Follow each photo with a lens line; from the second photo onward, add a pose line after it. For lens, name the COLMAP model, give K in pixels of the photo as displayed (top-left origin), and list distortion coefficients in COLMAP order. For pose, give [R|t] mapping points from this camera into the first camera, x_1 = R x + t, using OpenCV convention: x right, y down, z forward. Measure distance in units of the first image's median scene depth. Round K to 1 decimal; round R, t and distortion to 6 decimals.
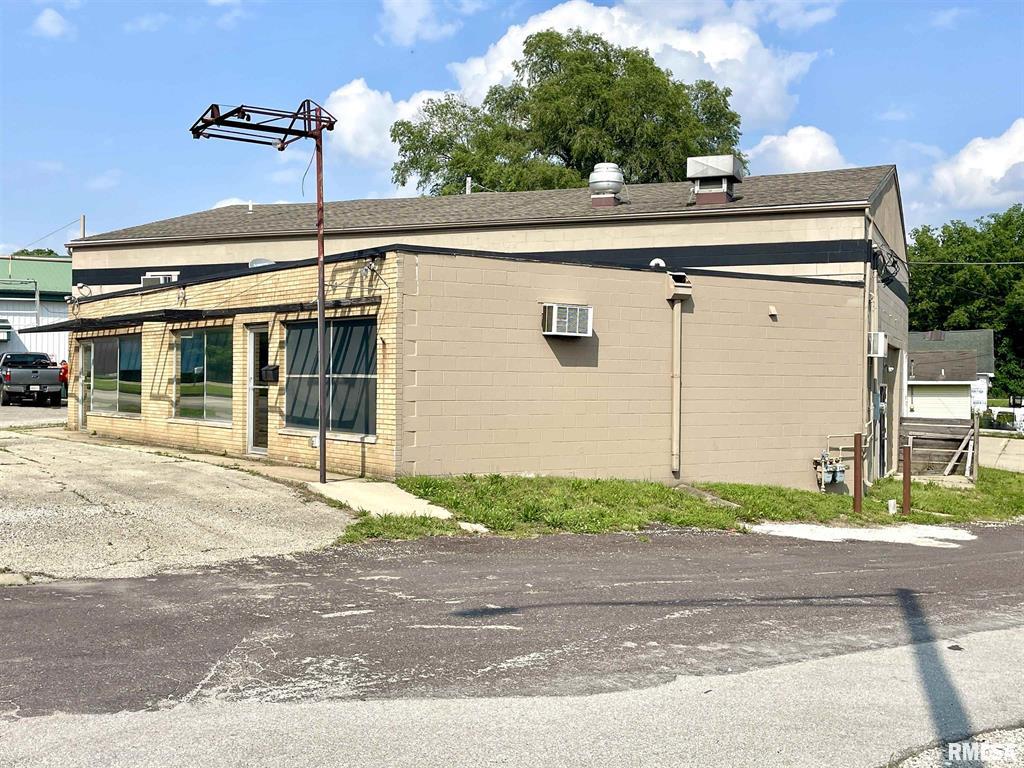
lens RADIAL K [[1109.9, 0, 513.2], [0, 1109.9, 383.6], [0, 0, 1]] dist [0.008325, 0.000000]
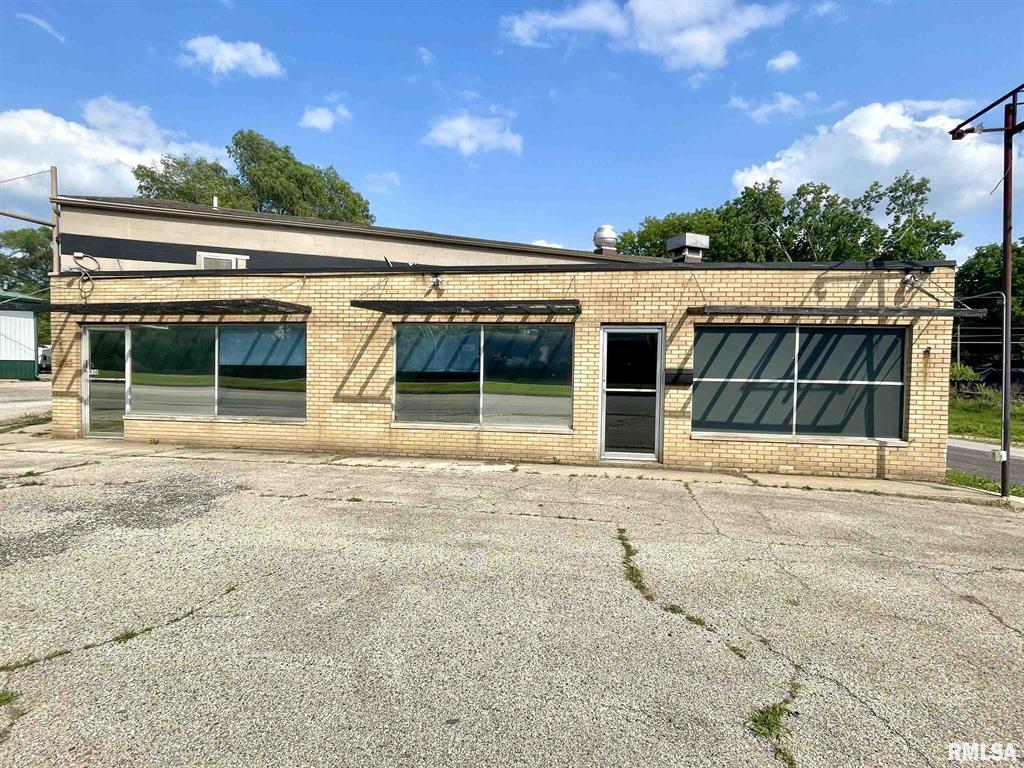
lens RADIAL K [[514.0, 0, 511.6], [0, 514.0, 386.3], [0, 0, 1]] dist [0.004685, 0.000530]
pose [[0.723380, -0.021049, 0.690129, -0.526655], [-0.007465, 0.999238, 0.038301, -0.014275], [-0.690410, -0.032859, 0.722672, 0.647409]]
